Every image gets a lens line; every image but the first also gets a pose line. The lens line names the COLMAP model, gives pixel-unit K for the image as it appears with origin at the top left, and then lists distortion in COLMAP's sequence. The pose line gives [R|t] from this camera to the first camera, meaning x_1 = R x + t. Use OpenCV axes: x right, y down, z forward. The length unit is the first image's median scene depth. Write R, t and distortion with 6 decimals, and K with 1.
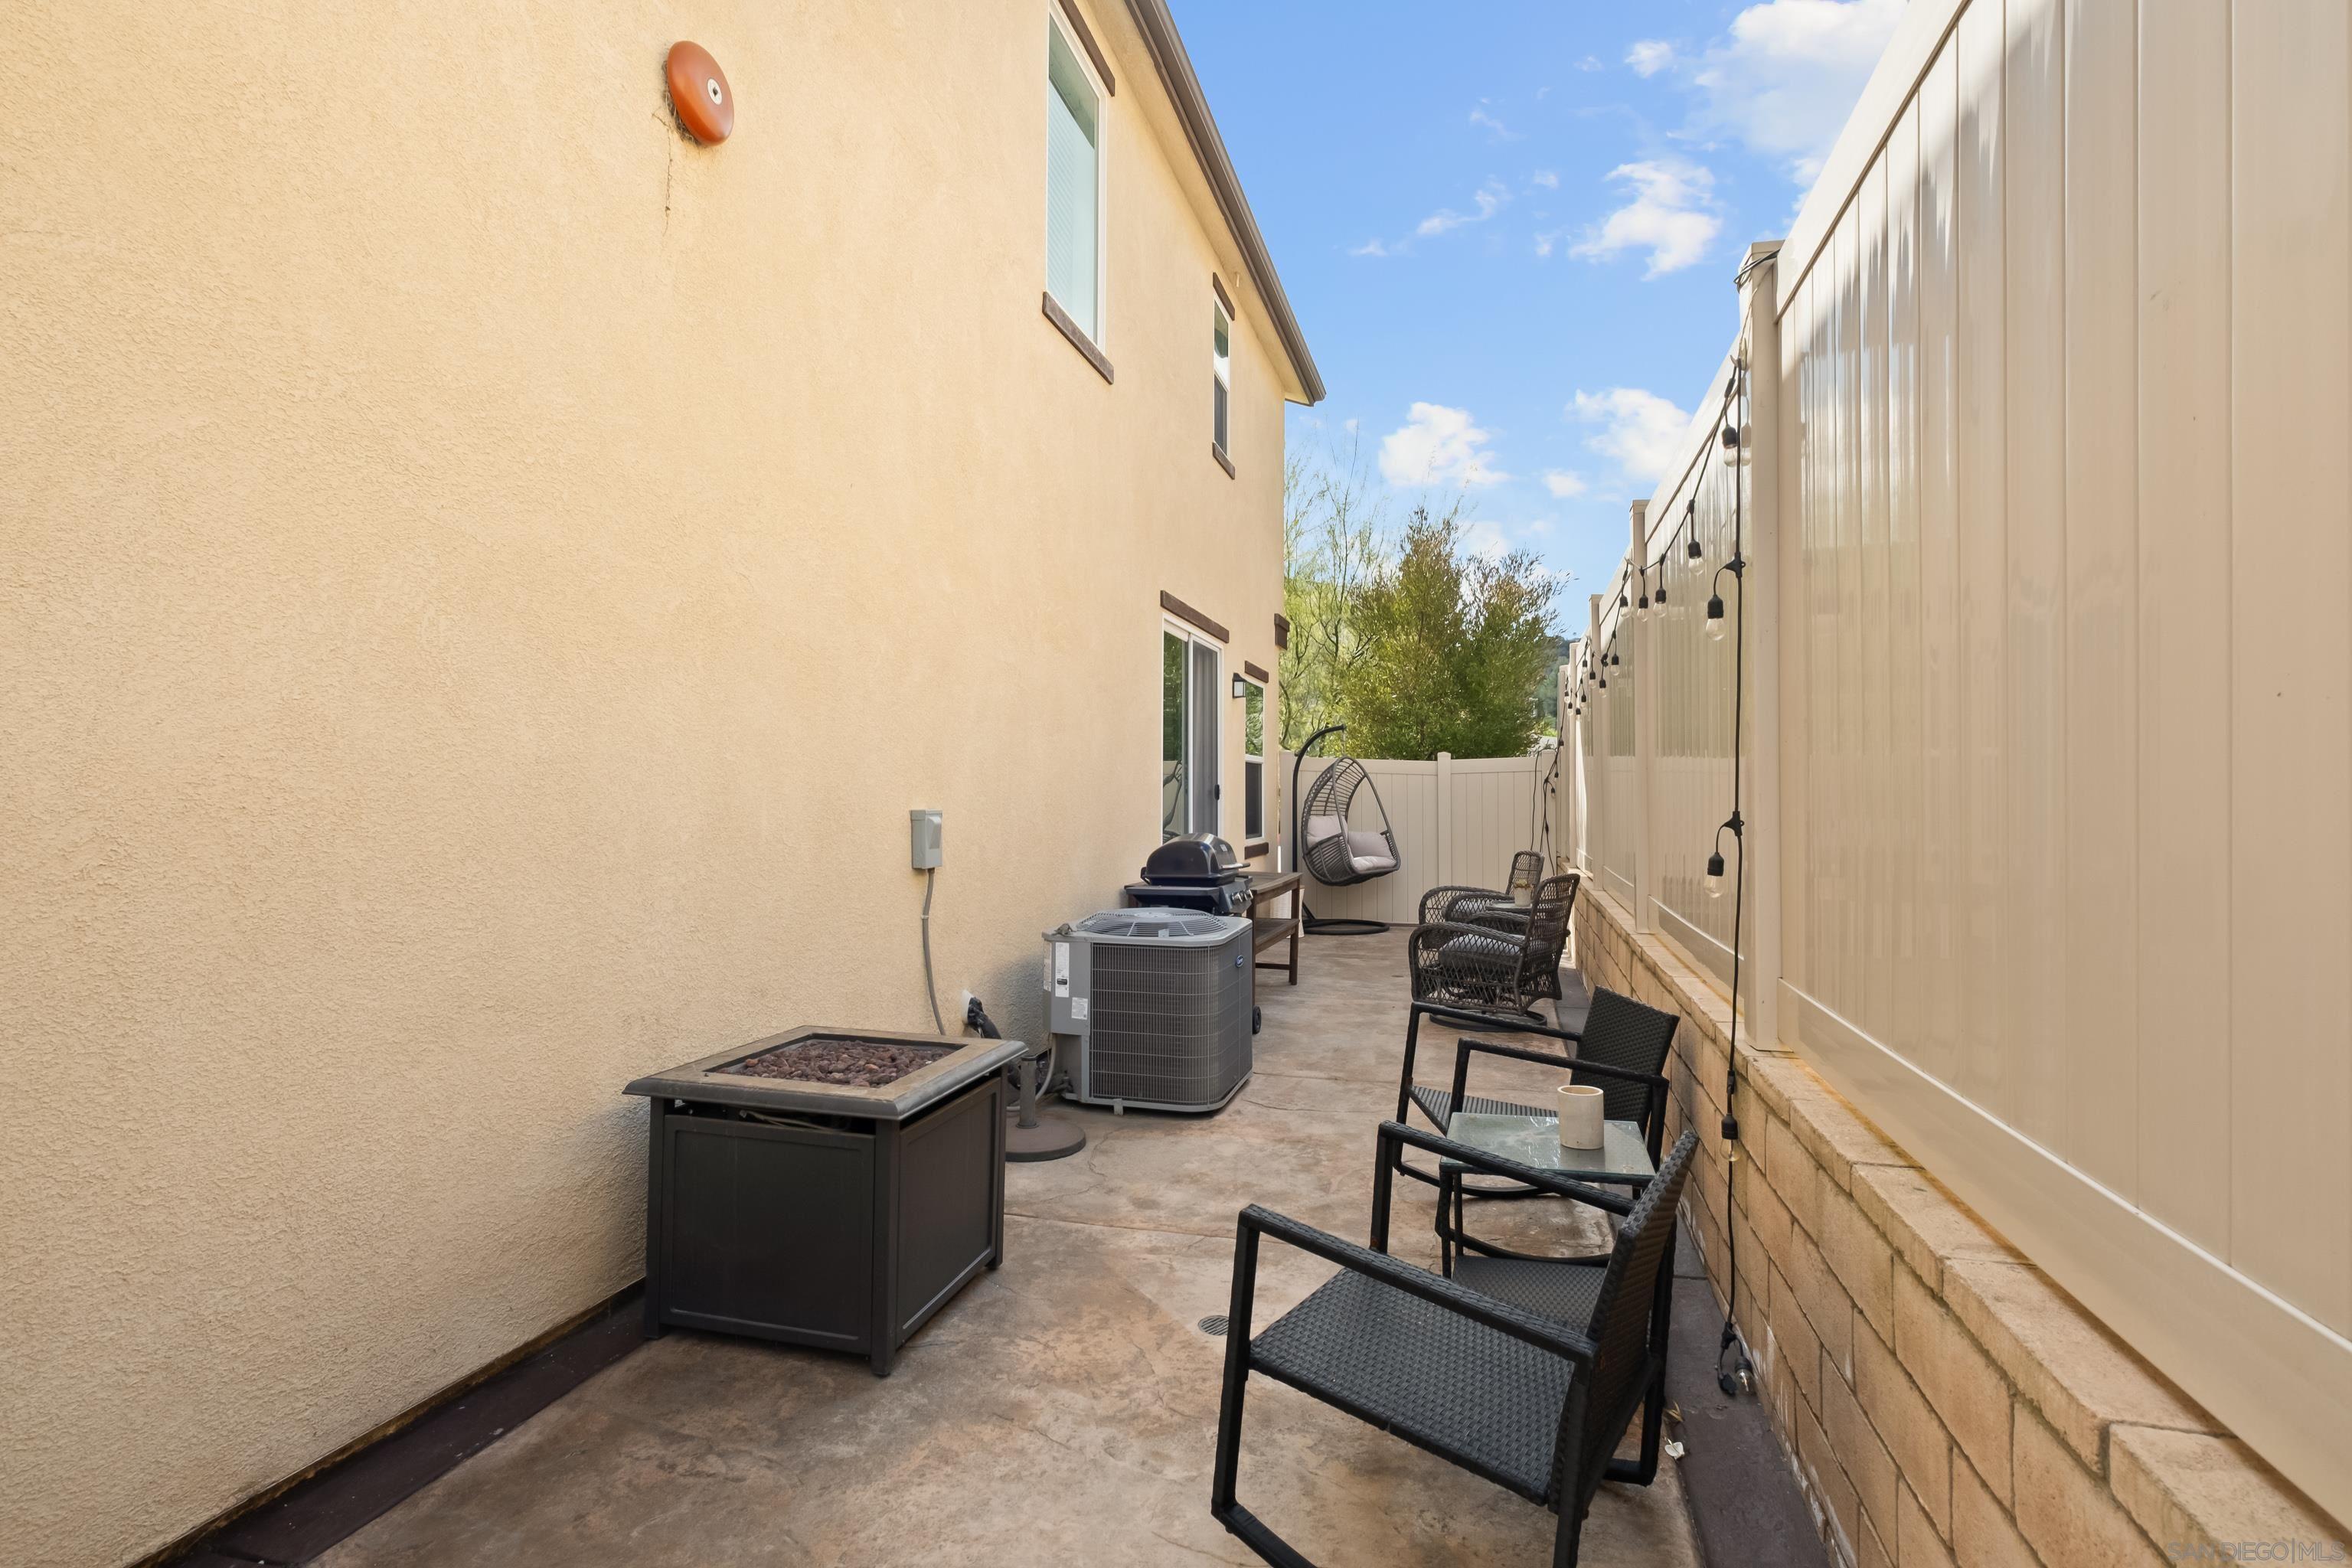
lens RADIAL K [[1093.9, 0, 1225.2], [0, 1093.9, 788.7], [0, 0, 1]] dist [-0.011170, 0.001856]
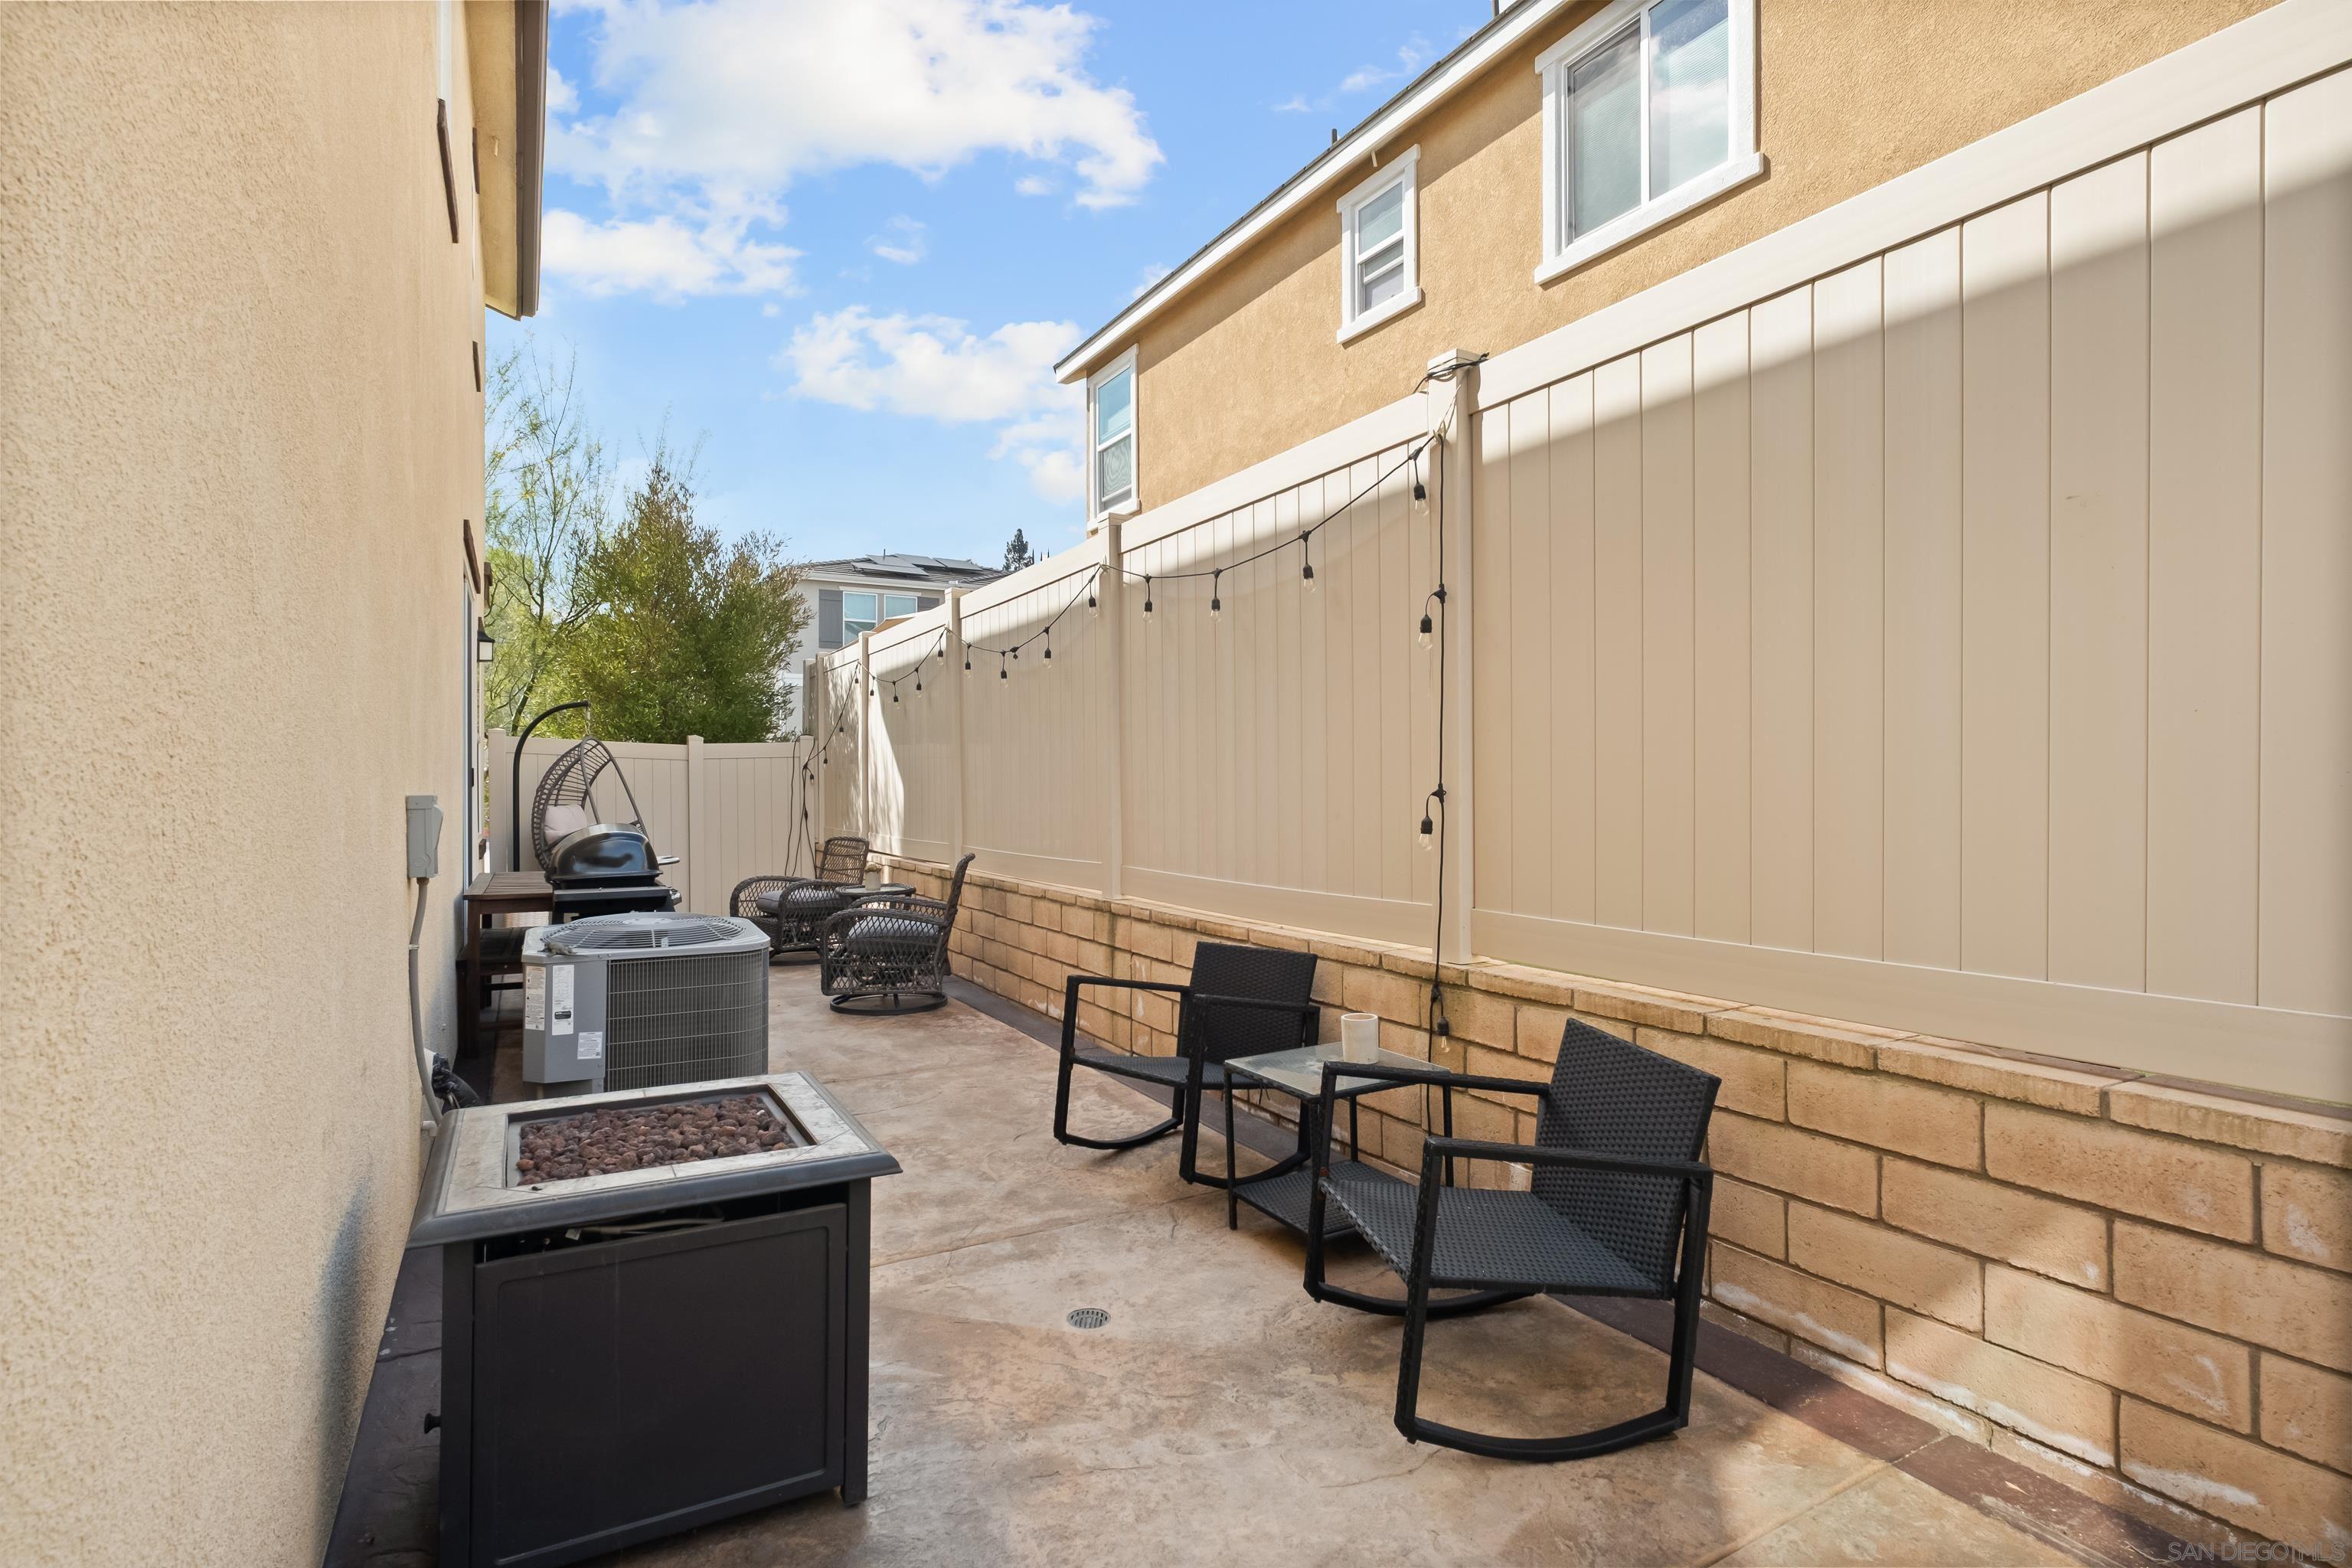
lens RADIAL K [[1093.9, 0, 1135.7], [0, 1093.9, 788.8], [0, 0, 1]] dist [-0.011170, 0.001856]
pose [[0.738364, -0.005370, 0.674381, -0.162643], [-0.000959, 0.999959, 0.009013, 0.003659], [-0.674402, -0.007301, 0.738329, 0.068003]]
